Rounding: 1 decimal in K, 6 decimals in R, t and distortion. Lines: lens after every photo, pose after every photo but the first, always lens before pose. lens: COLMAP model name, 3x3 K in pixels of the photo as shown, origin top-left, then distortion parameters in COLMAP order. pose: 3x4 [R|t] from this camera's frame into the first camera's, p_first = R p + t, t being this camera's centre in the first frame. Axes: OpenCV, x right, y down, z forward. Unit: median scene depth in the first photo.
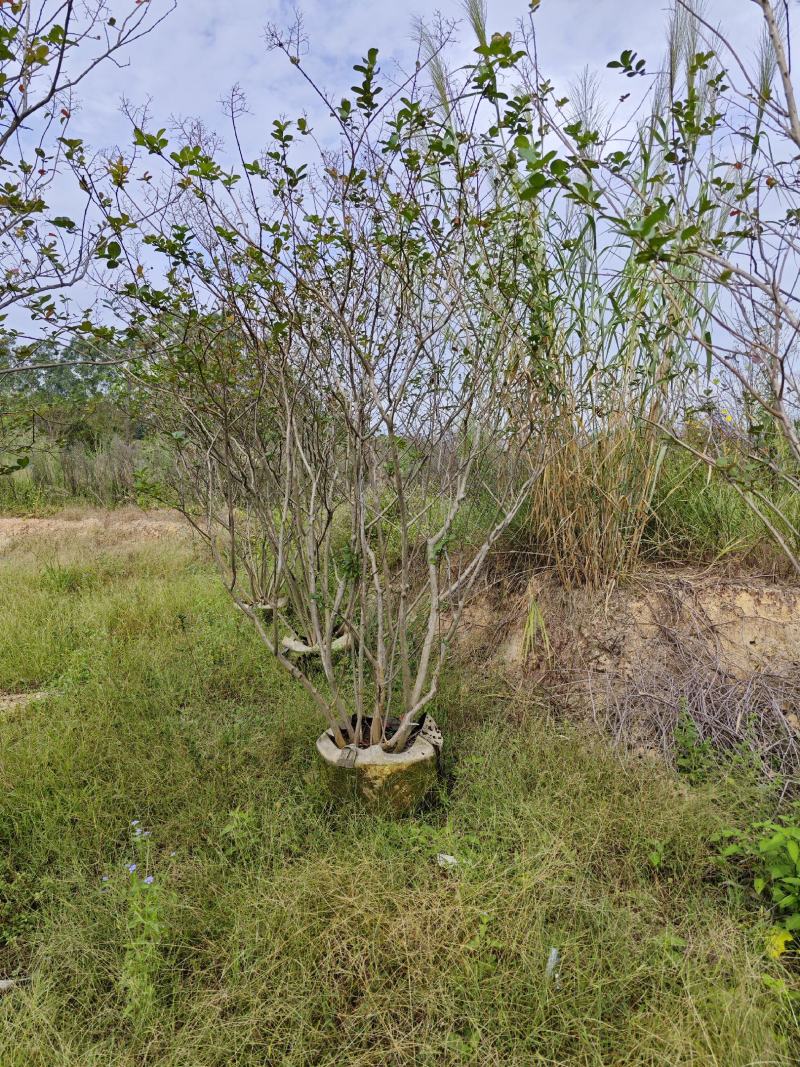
lens RADIAL K [[732.5, 0, 400.9], [0, 732.5, 535.6], [0, 0, 1]] dist [0.005368, 0.000955]
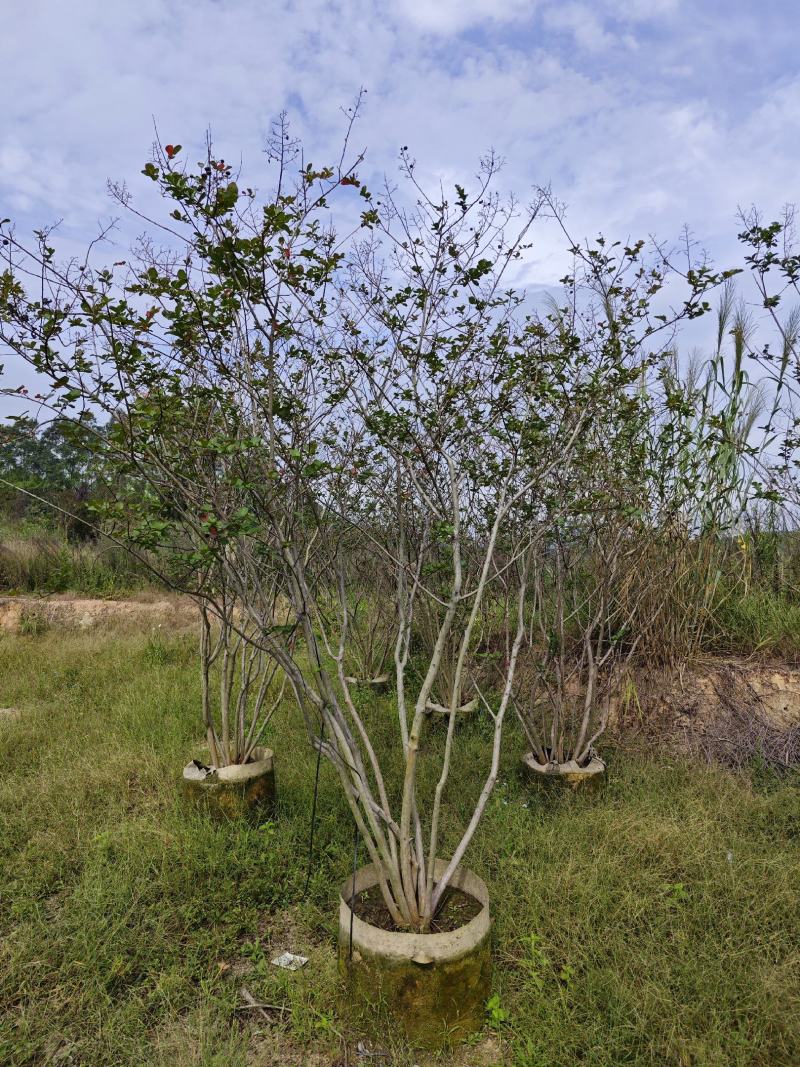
lens RADIAL K [[732.5, 0, 398.8], [0, 732.5, 532.1], [0, 0, 1]] dist [0.005368, 0.000955]
pose [[0.998576, 0.034560, 0.040634, -0.326053], [-0.029189, 0.991596, -0.126036, 0.004188], [-0.044648, 0.124670, 0.991193, -0.409447]]
